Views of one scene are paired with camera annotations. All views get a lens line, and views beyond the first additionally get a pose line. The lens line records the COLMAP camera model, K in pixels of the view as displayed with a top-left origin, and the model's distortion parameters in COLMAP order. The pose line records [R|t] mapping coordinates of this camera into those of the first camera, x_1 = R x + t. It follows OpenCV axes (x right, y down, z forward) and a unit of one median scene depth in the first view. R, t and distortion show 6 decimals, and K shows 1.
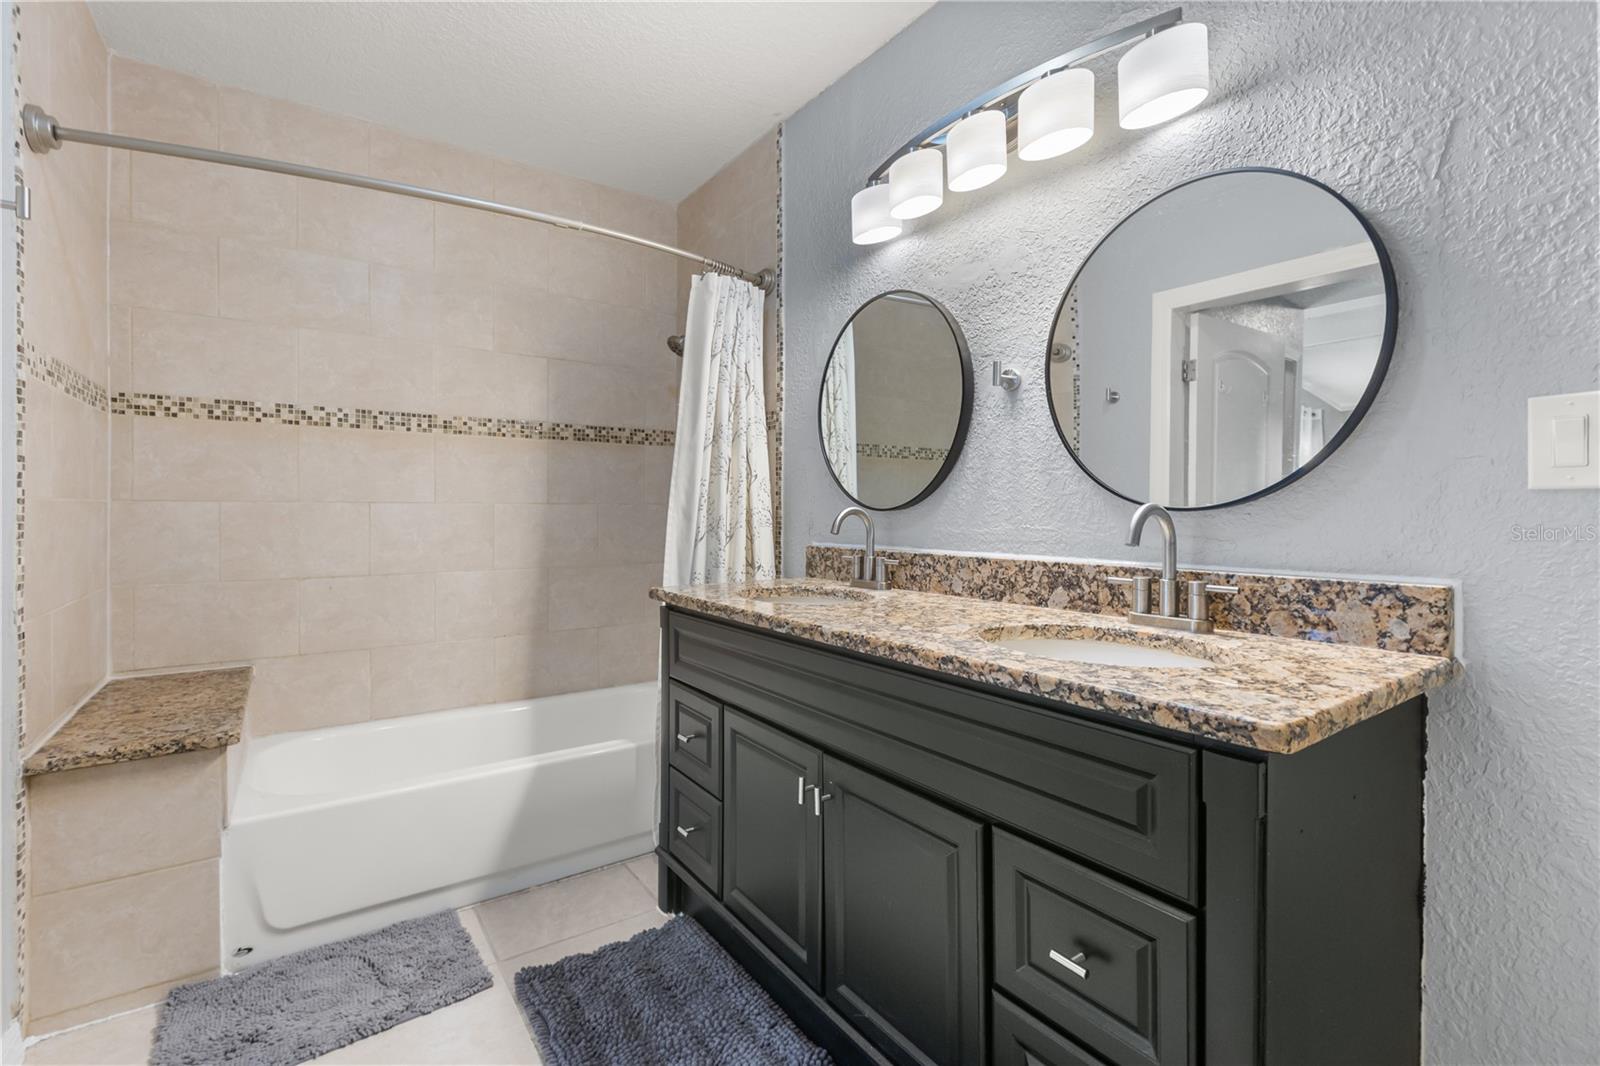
lens RADIAL K [[725.9, 0, 809.7], [0, 725.9, 525.0], [0, 0, 1]] dist [-0.000052, -0.000630]
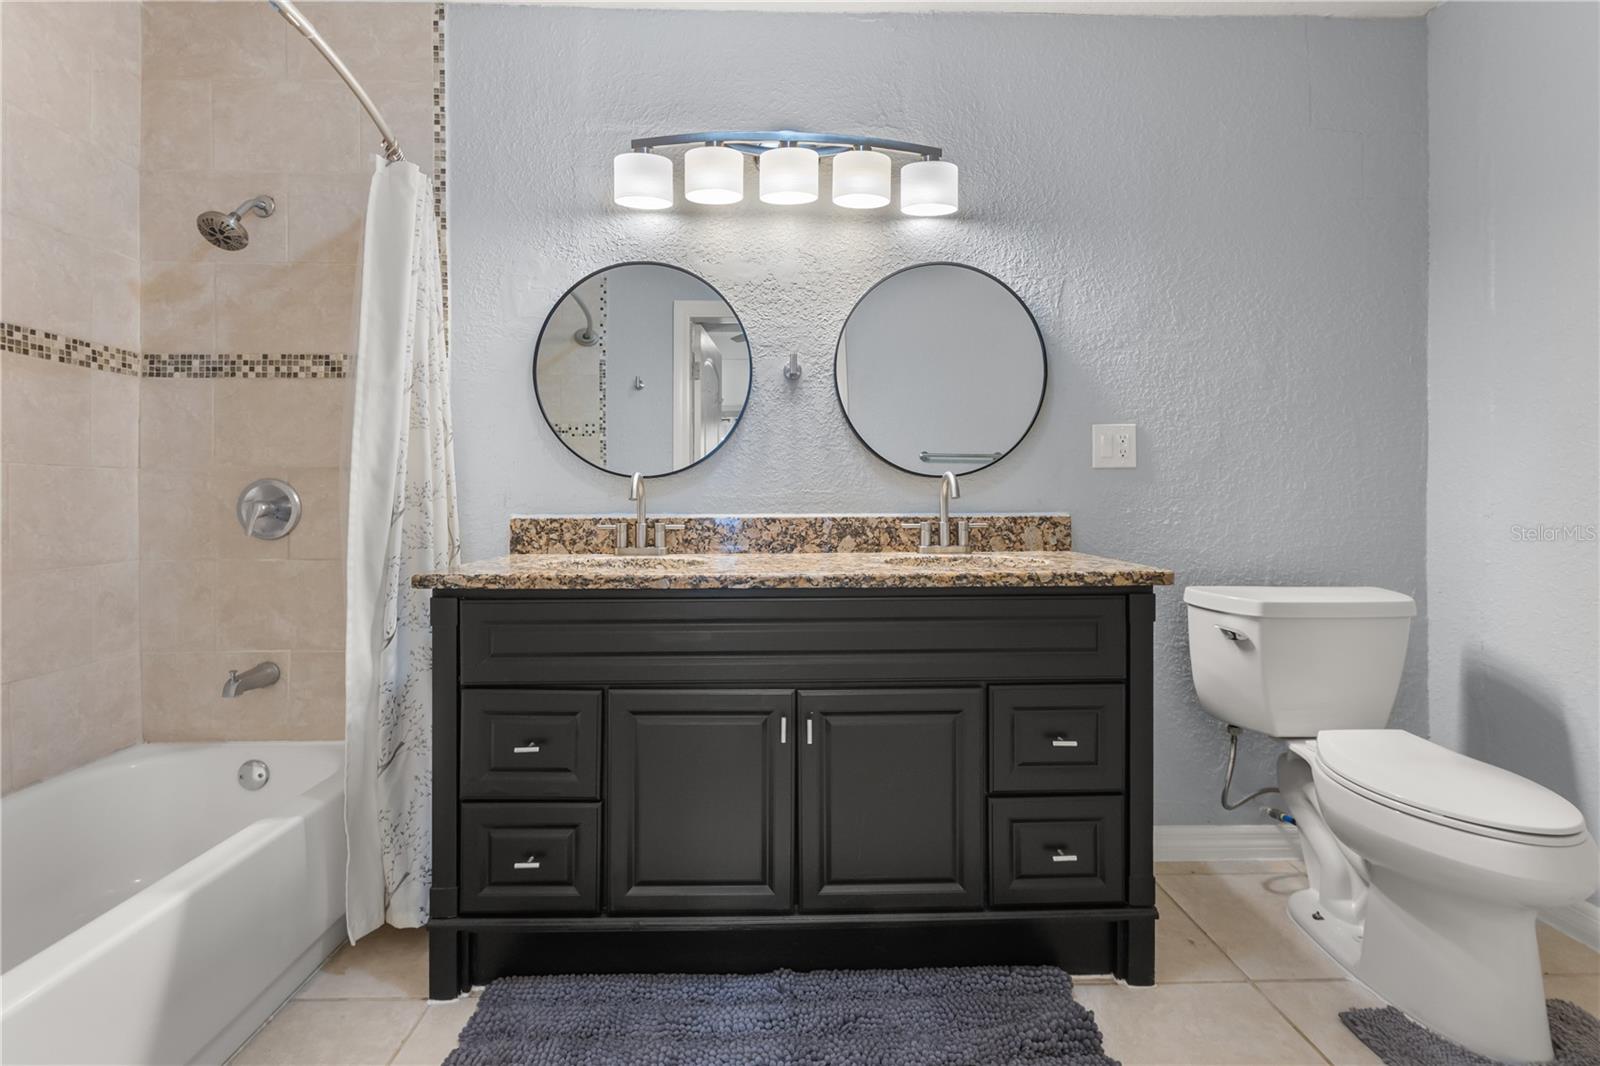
lens RADIAL K [[725.9, 0, 801.1], [0, 725.9, 516.7], [0, 0, 1]] dist [-0.000052, -0.000630]
pose [[0.551181, -0.018918, 0.834171, -0.809301], [0.019202, 0.999766, 0.009987, 0.036436], [-0.834165, 0.010513, 0.551415, 0.350418]]
